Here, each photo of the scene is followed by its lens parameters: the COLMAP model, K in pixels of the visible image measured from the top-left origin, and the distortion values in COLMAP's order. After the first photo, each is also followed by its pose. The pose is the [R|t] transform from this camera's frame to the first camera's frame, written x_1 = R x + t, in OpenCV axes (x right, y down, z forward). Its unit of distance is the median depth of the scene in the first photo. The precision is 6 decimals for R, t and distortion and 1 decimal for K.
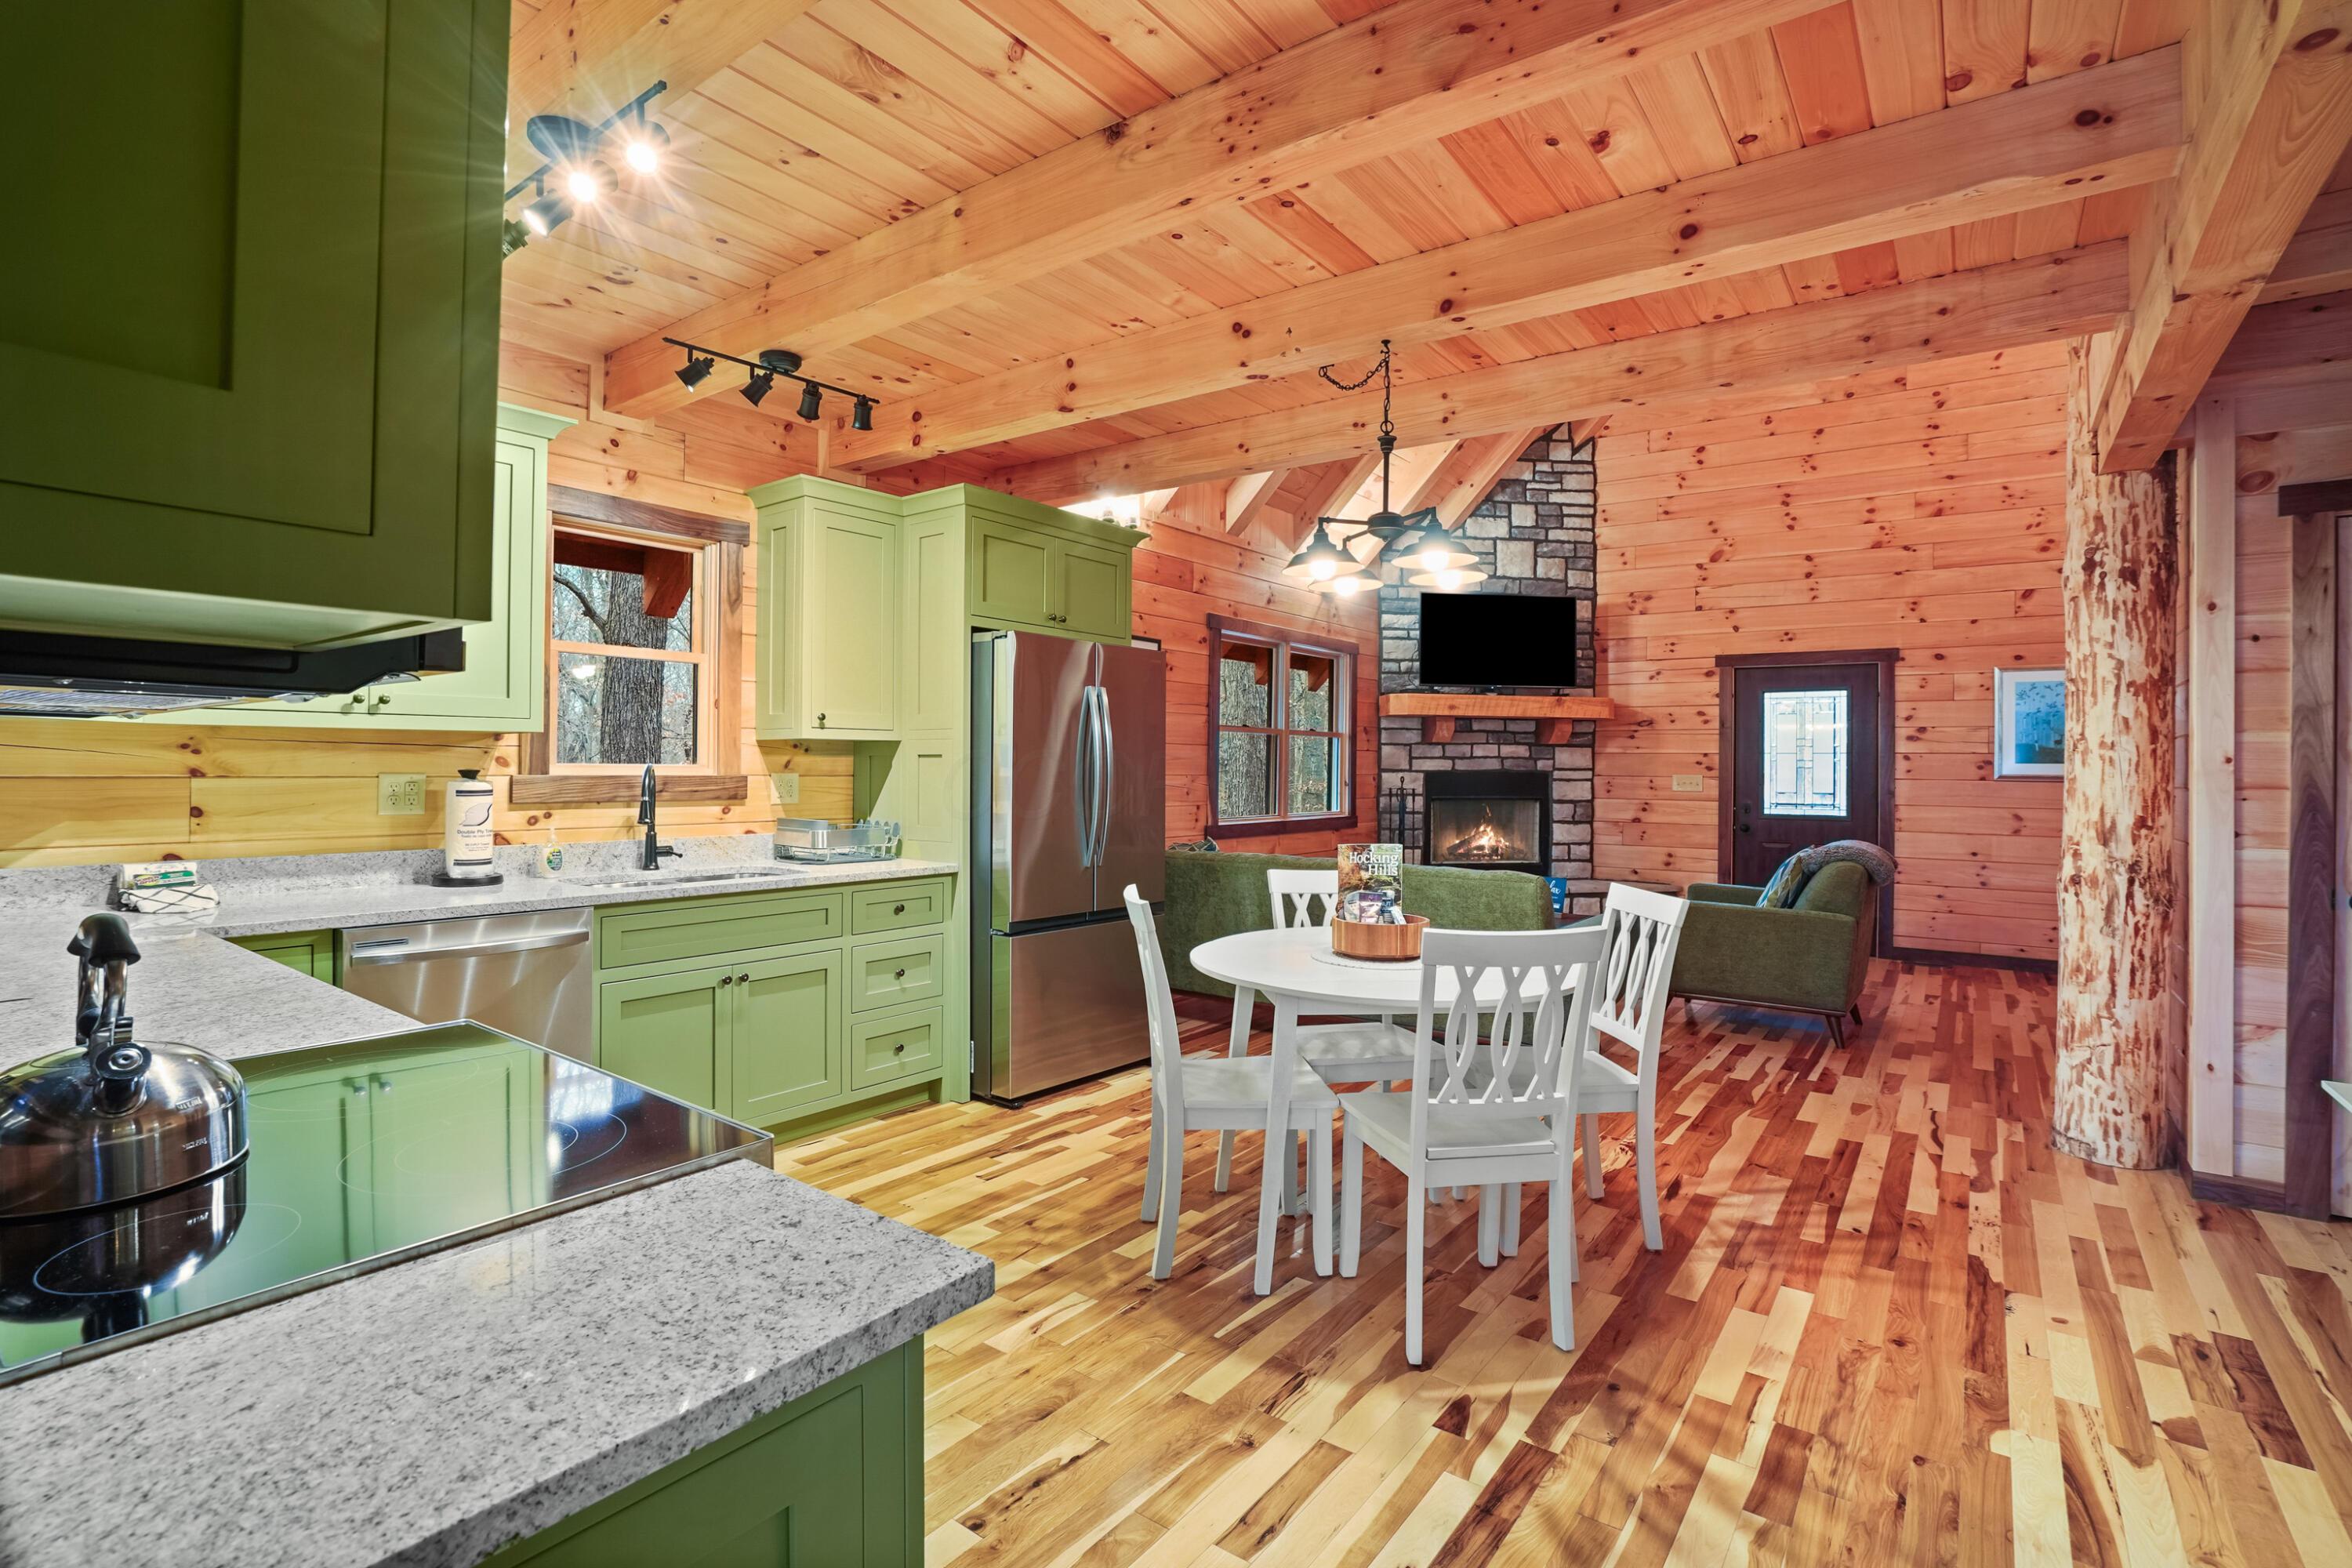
lens RADIAL K [[1107.9, 0, 1173.7], [0, 1107.9, 757.8], [0, 0, 1]] dist [-0.059041, 0.024175]
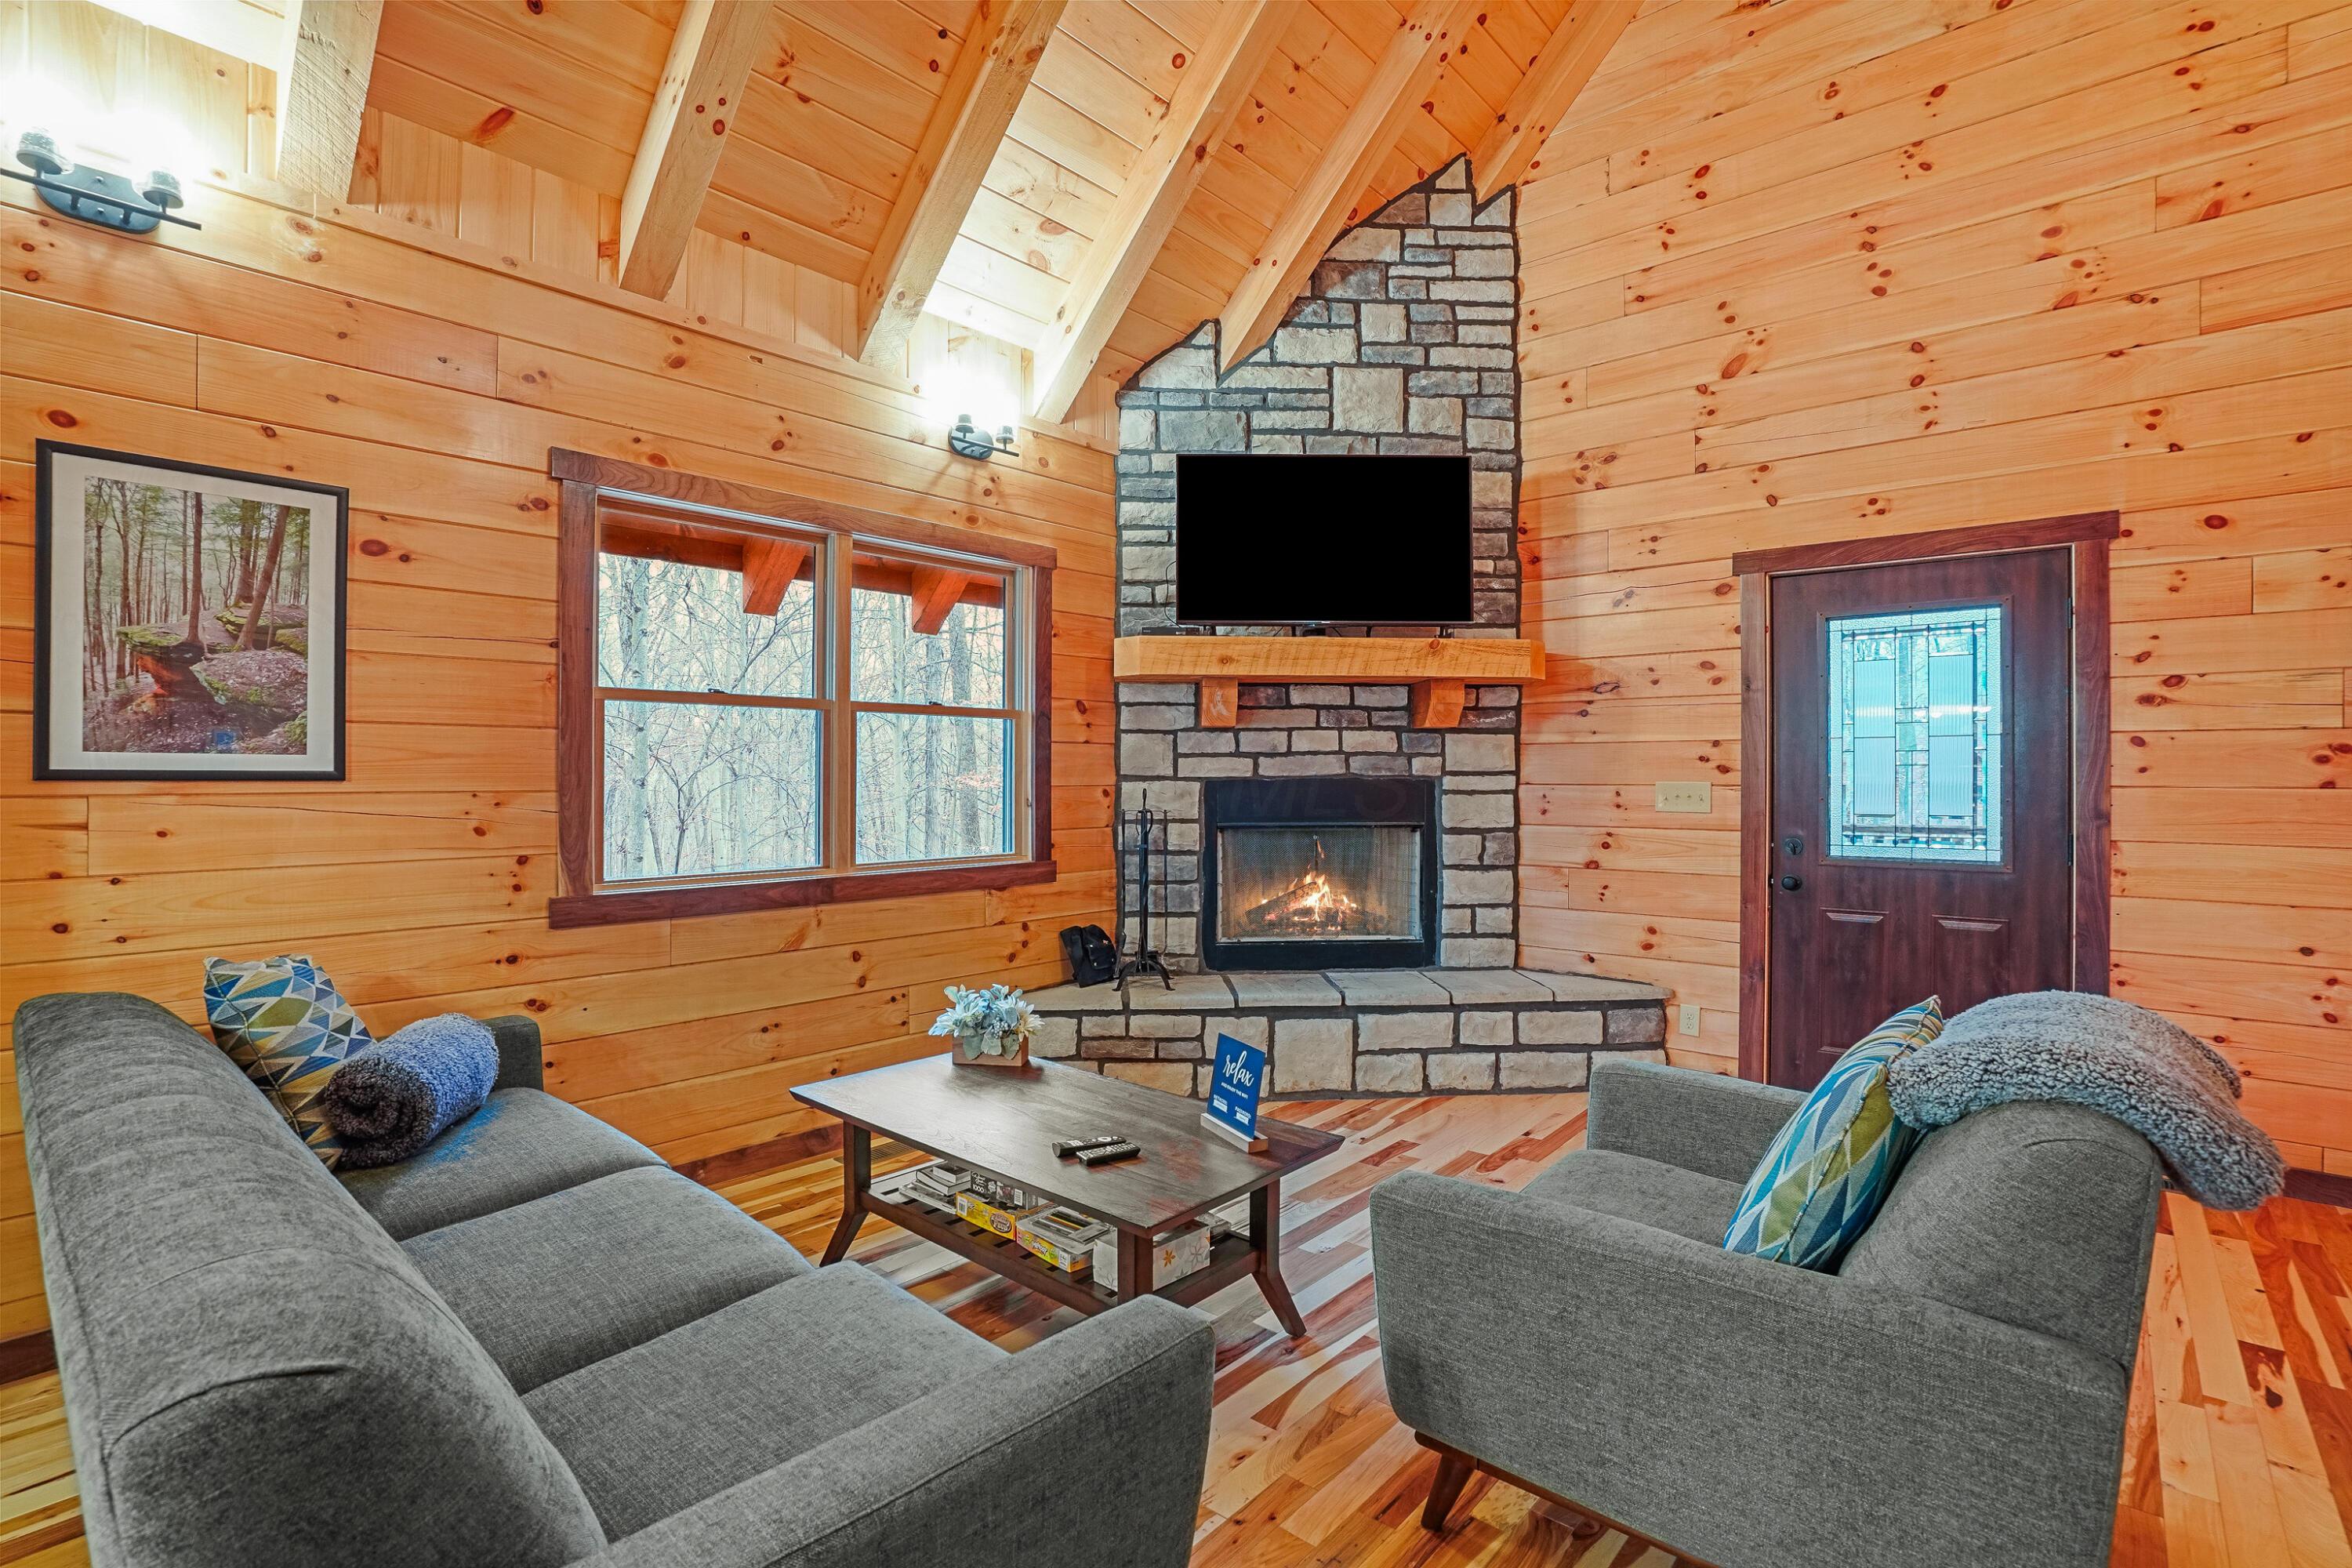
lens RADIAL K [[1099.2, 0, 1174.4], [0, 1099.2, 777.5], [0, 0, 1]] dist [-0.058921, 0.025283]
pose [[0.996337, -0.008826, -0.085055, 0.282598], [0.009513, 0.999925, 0.007682, 0.007626], [0.084980, -0.008463, 0.996347, 0.476894]]
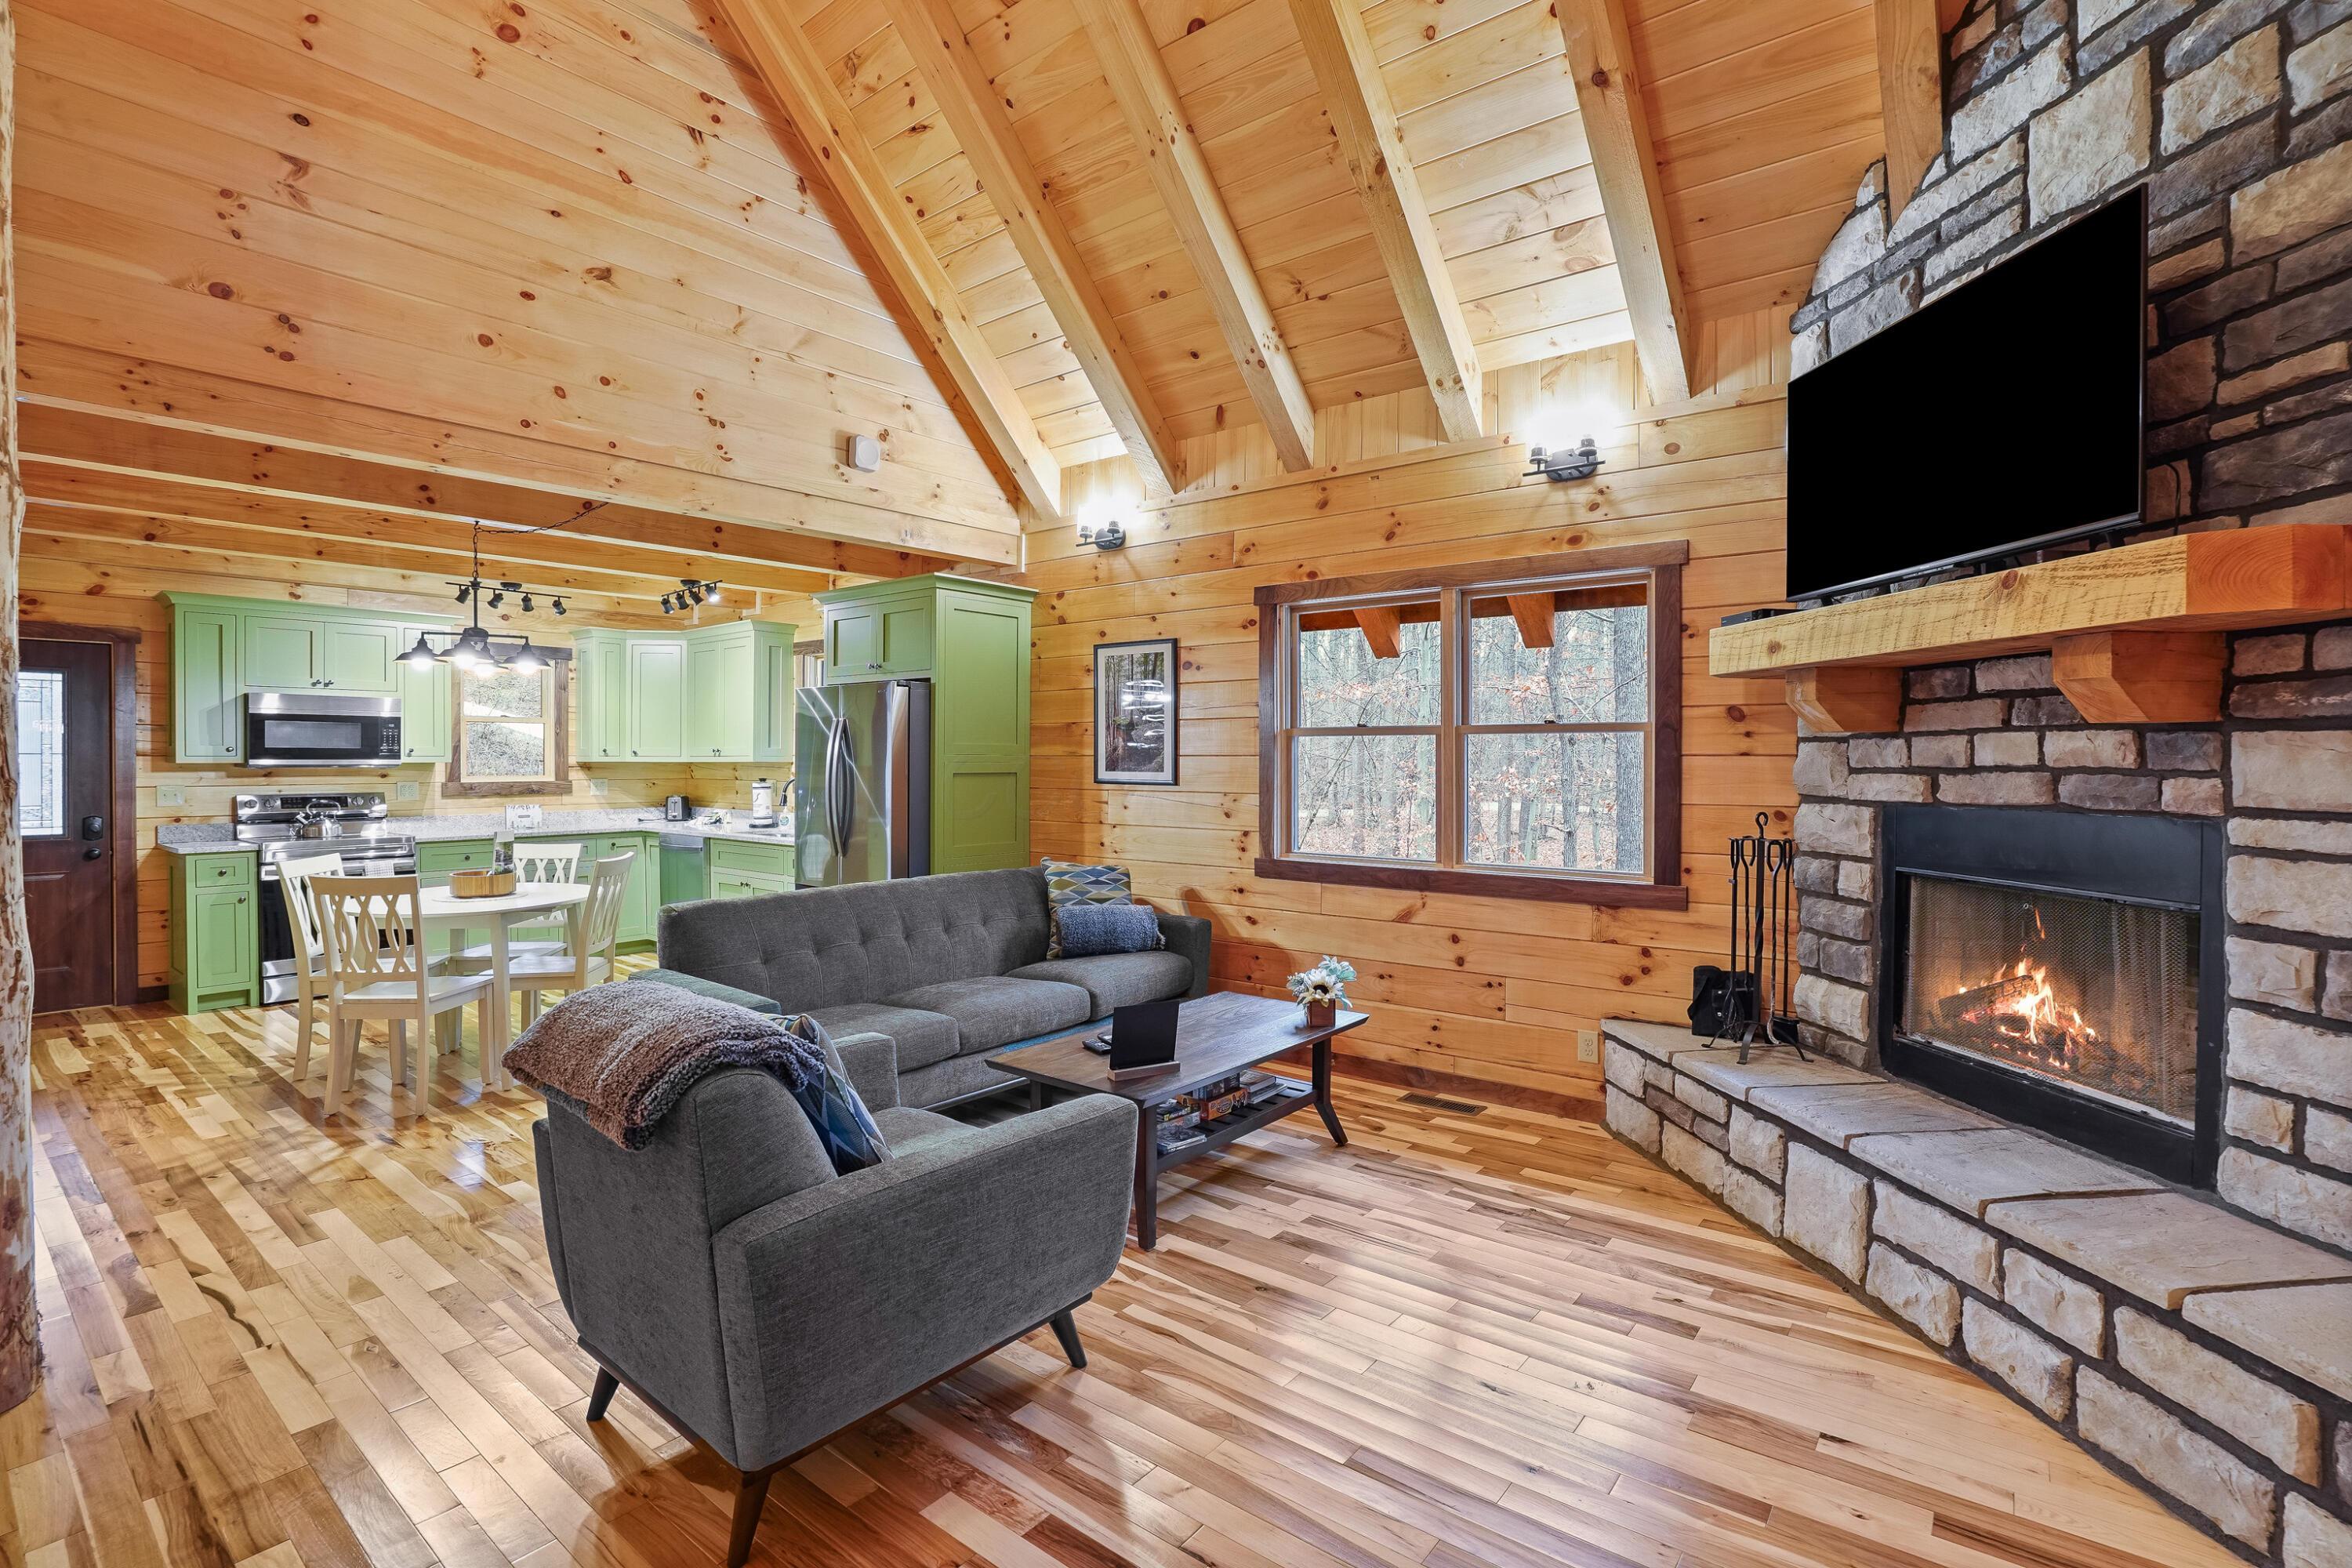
lens RADIAL K [[1097.4, 0, 1176.7], [0, 1097.4, 770.3], [0, 0, 1]] dist [-0.053459, 0.018915]
pose [[-0.036694, 0.001768, -0.999325, 0.686280], [0.004633, 0.999988, 0.001599, -0.001940], [0.999316, -0.004571, -0.036702, 0.821480]]
